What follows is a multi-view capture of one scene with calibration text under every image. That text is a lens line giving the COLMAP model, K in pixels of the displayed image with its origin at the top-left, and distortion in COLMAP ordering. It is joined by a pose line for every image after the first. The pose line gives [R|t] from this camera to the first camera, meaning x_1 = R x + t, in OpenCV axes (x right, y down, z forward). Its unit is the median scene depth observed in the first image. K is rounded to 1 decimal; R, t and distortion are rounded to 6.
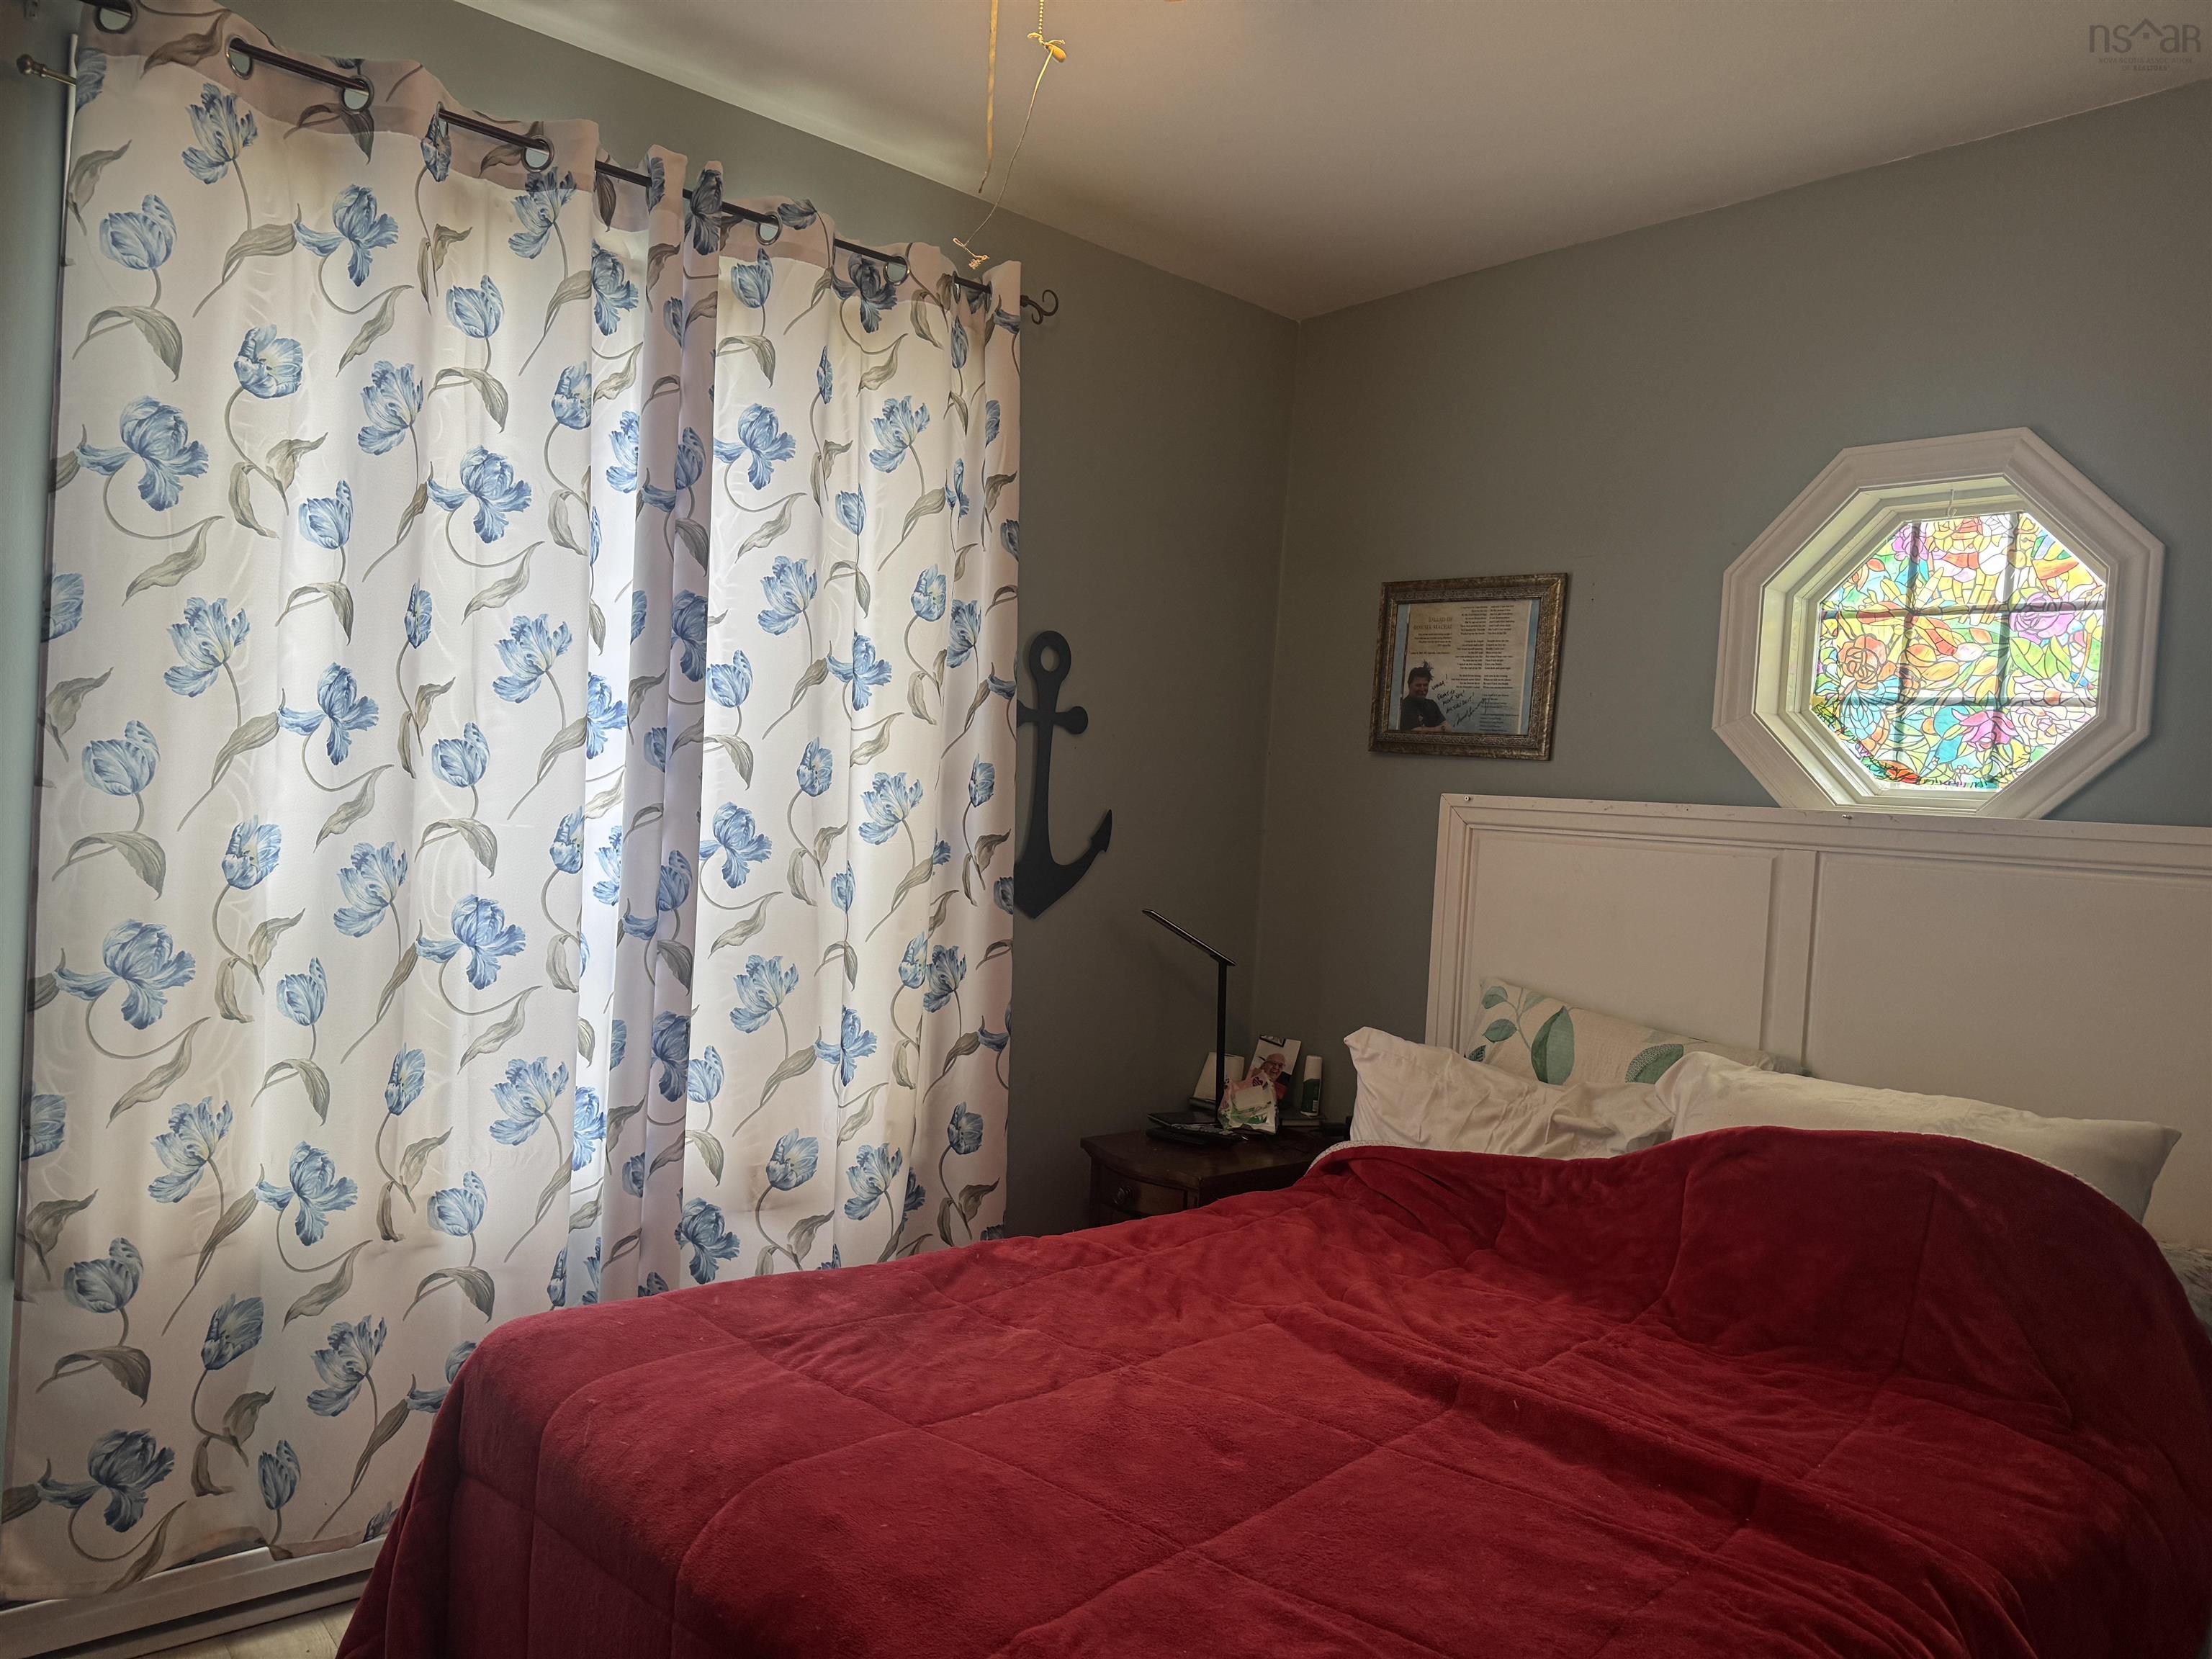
lens RADIAL K [[1544.8, 0, 1106.0], [0, 1544.8, 829.5], [0, 0, 1]] dist [0.010227, -0.008136]
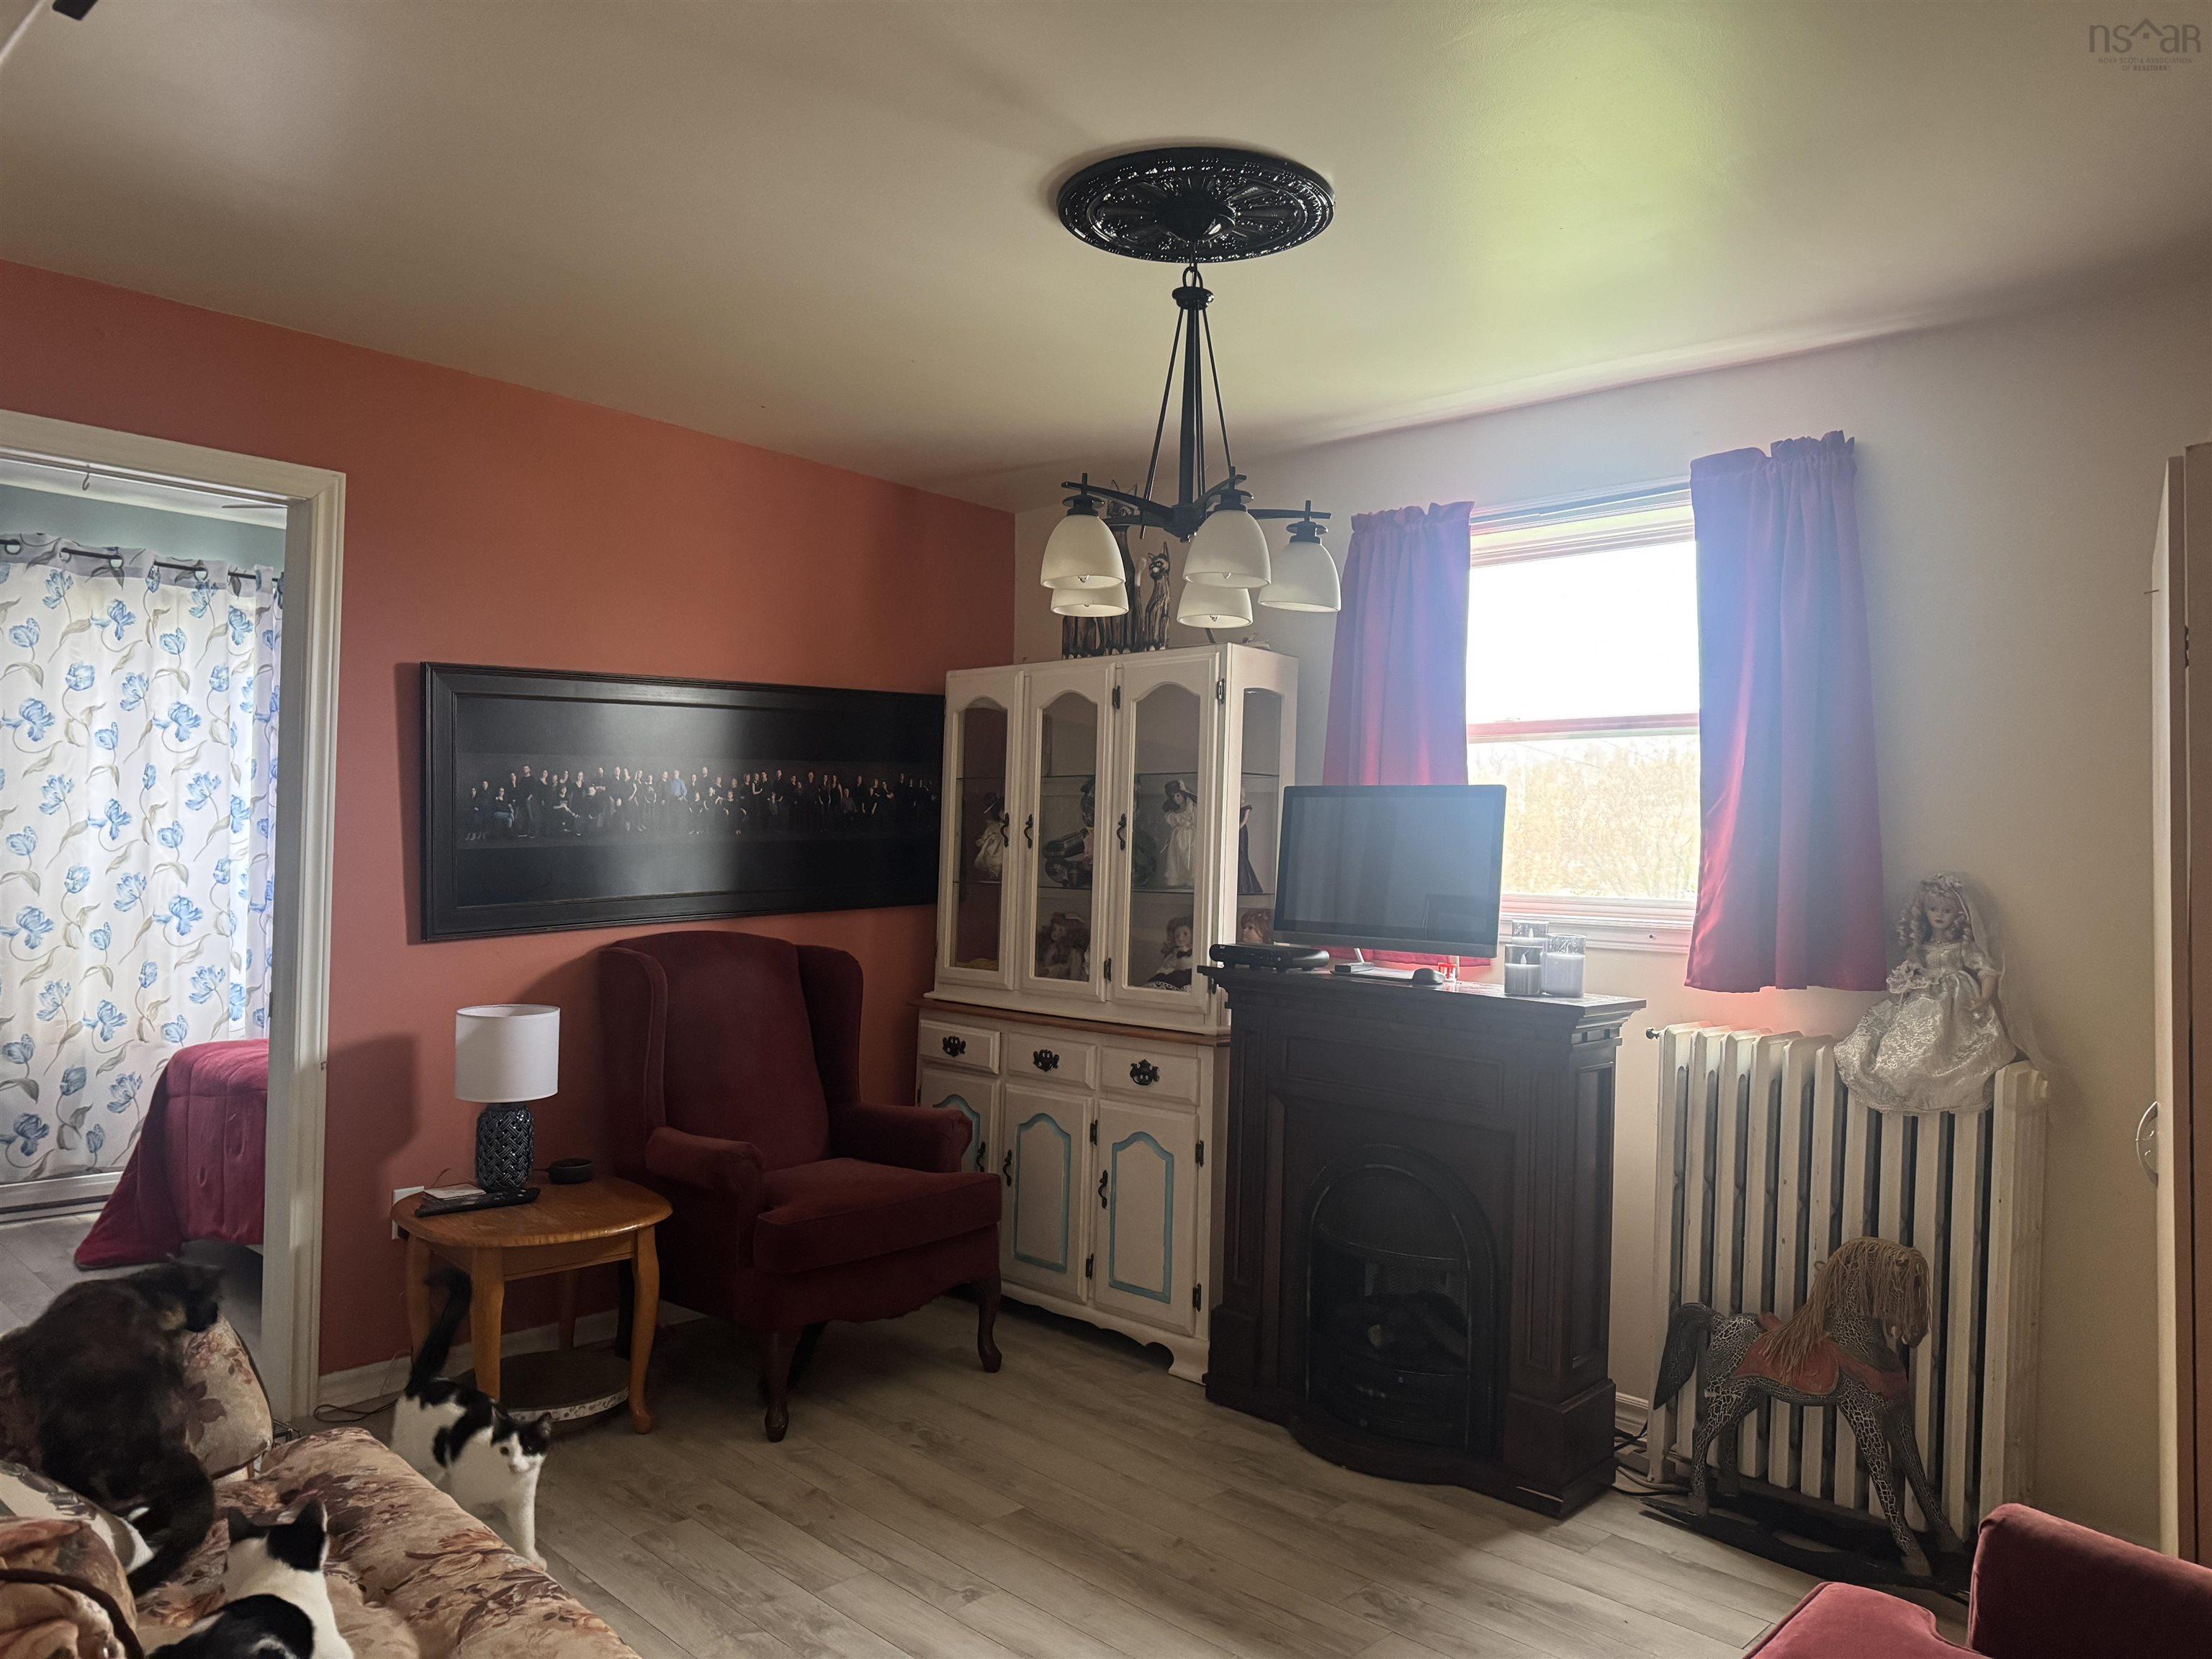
lens RADIAL K [[1544.8, 0, 1106.0], [0, 1544.8, 829.5], [0, 0, 1]] dist [0.010227, -0.008136]
pose [[0.994683, -0.041047, 0.094448, 0.800362], [0.044375, 0.998456, -0.033411, 0.088959], [-0.092930, 0.037424, 0.994969, -1.520665]]
